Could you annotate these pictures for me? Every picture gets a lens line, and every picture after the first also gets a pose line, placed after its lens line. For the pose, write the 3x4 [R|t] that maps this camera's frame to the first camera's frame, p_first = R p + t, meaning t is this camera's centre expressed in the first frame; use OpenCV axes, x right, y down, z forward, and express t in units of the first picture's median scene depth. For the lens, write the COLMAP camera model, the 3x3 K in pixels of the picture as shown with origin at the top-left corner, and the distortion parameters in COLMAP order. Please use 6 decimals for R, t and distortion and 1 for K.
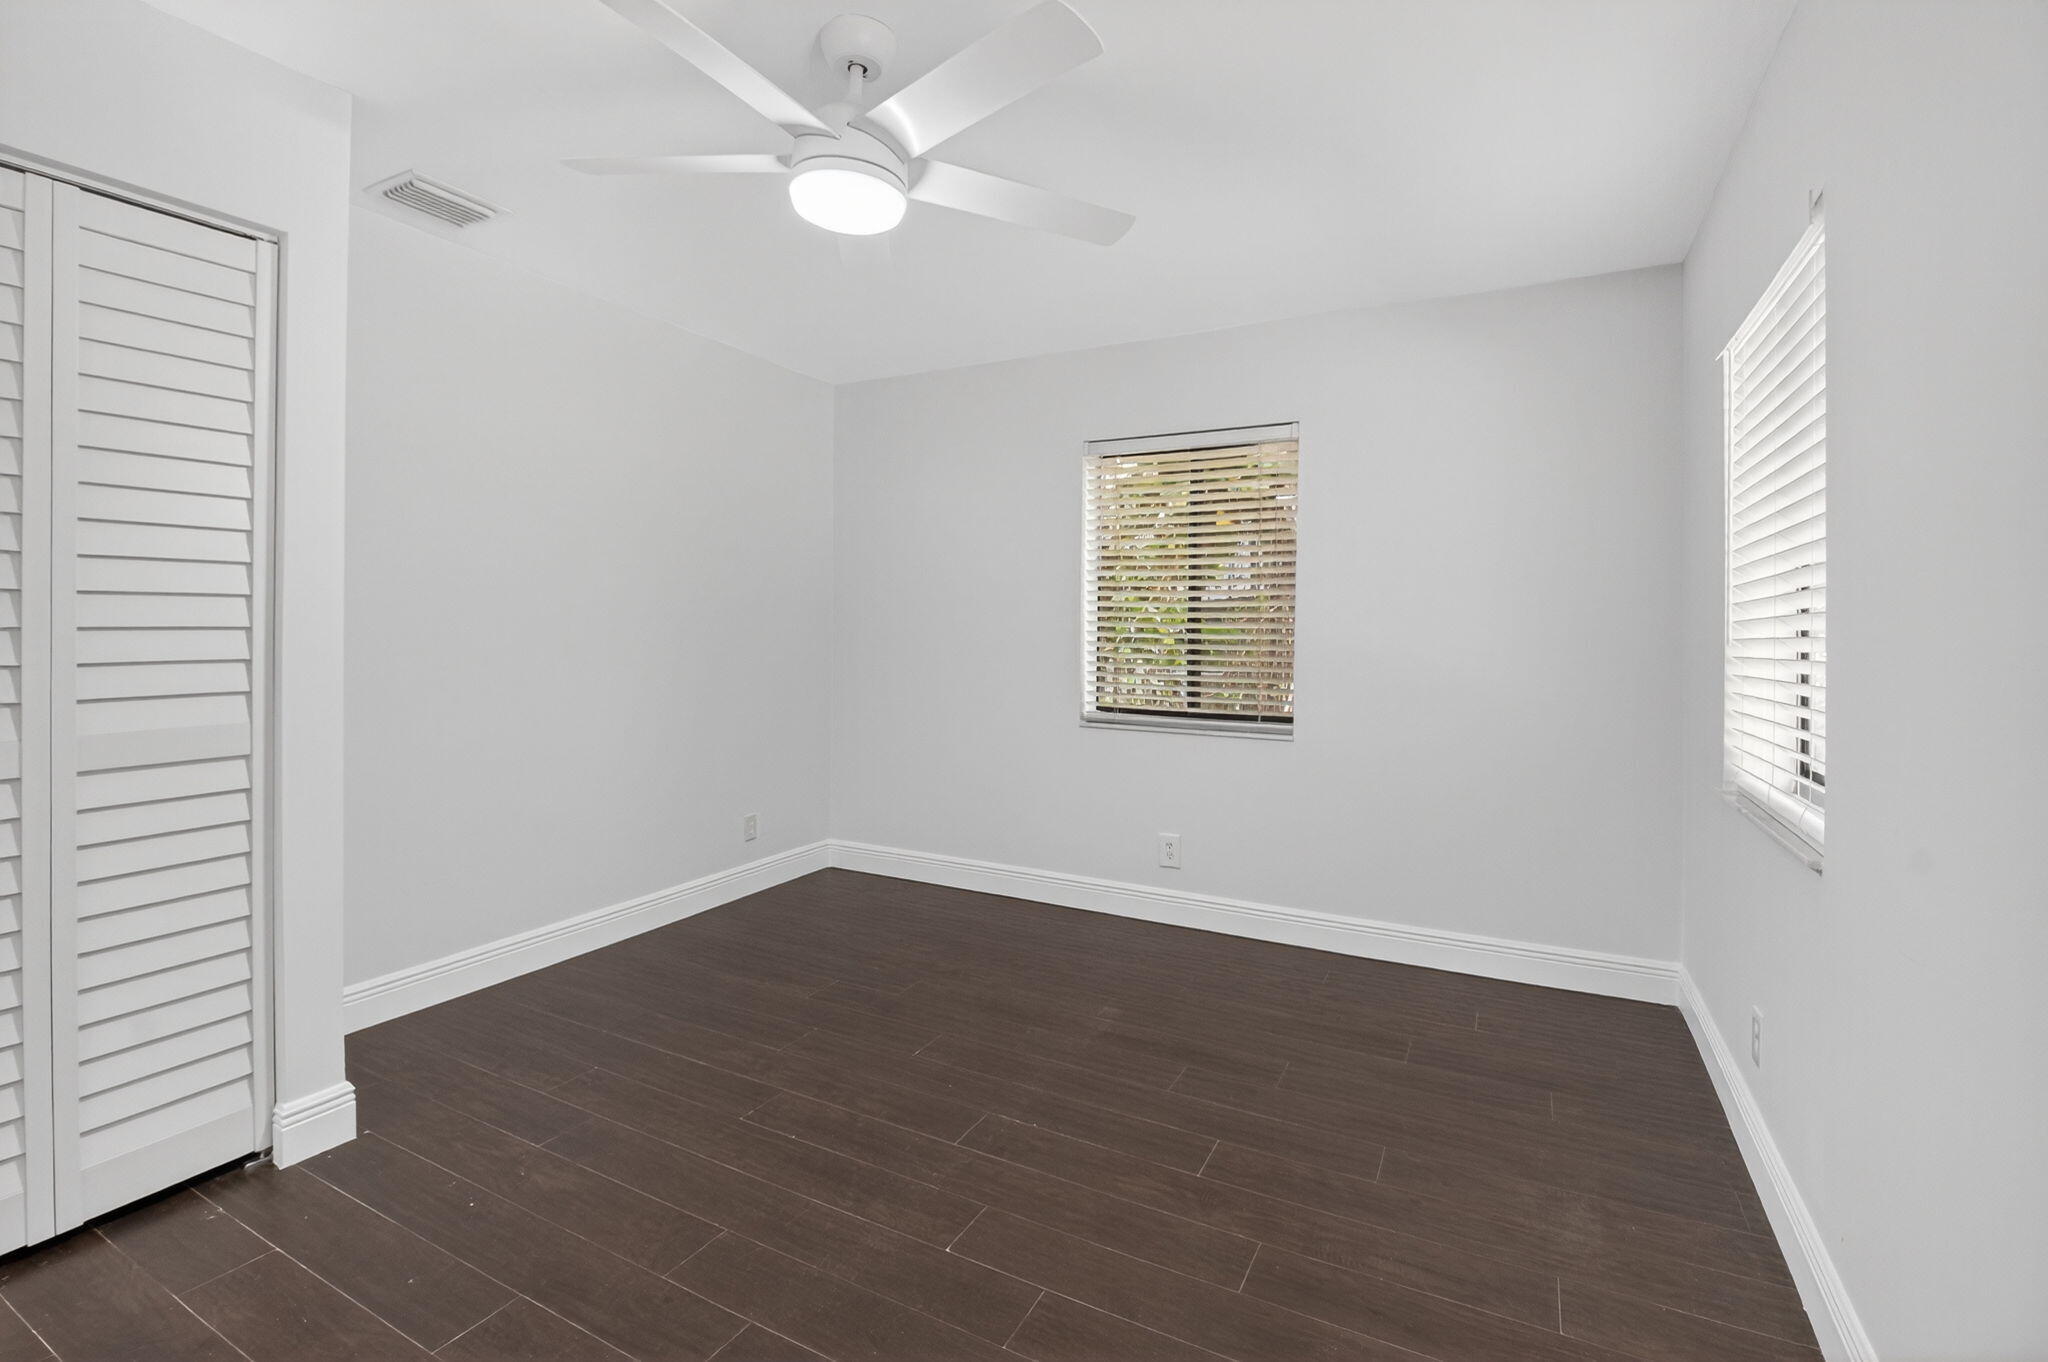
lens RADIAL K [[926.5, 0, 1009.5], [0, 926.5, 635.0], [0, 0, 1]] dist [0.001373, -0.000398]
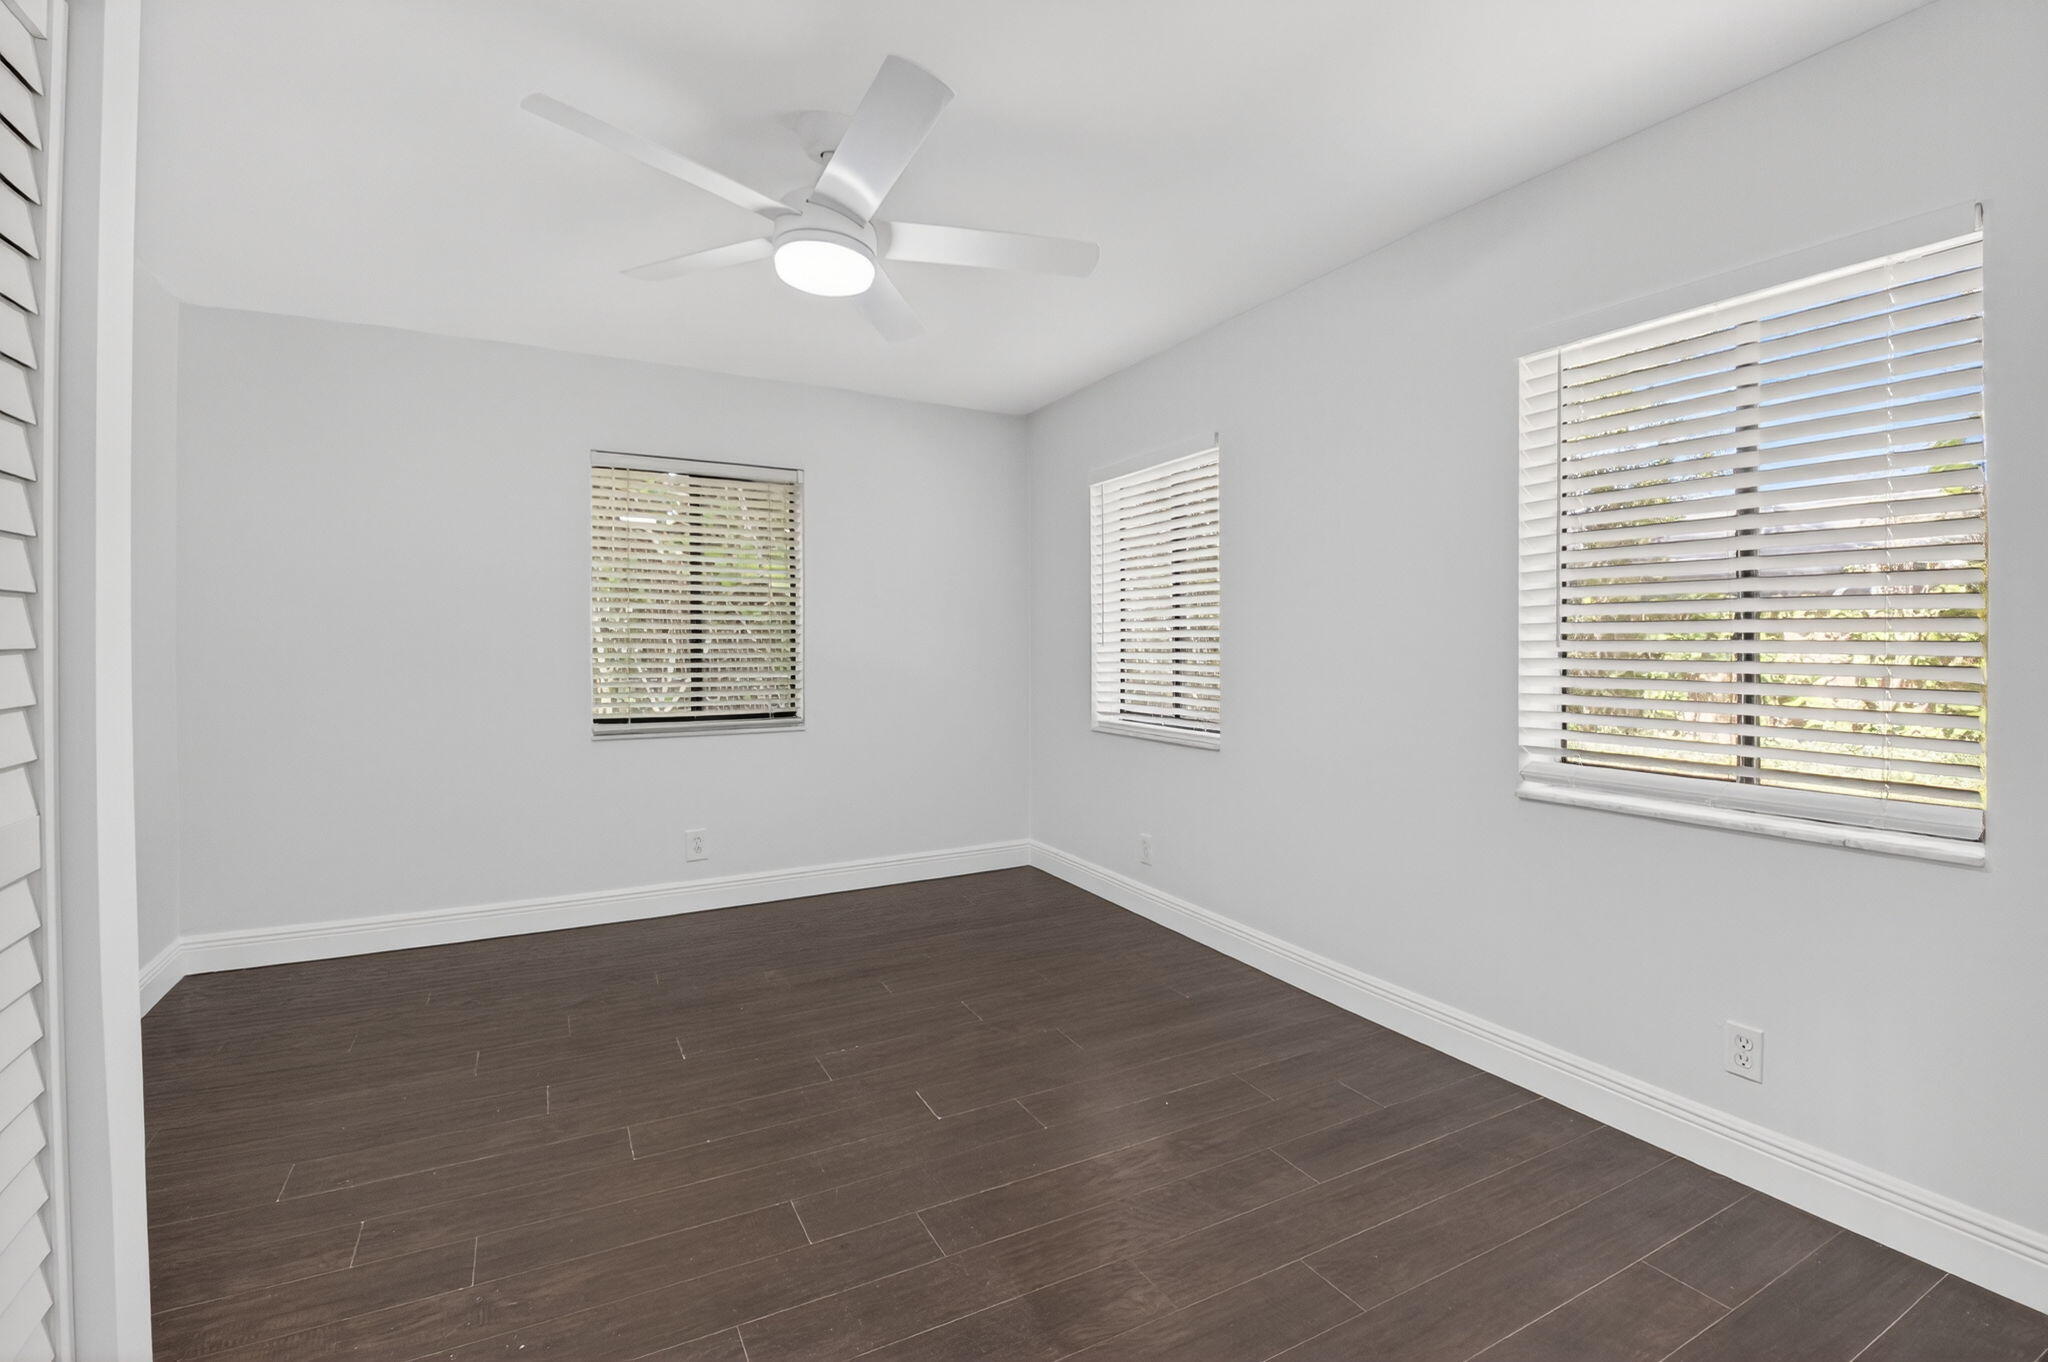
lens RADIAL K [[926.5, 0, 1009.5], [0, 926.5, 635.0], [0, 0, 1]] dist [0.001373, -0.000398]
pose [[0.537447, 0.008891, 0.843251, -0.779368], [0.008112, 0.999844, -0.015712, 0.013227], [-0.843258, 0.015285, 0.537291, 0.155528]]
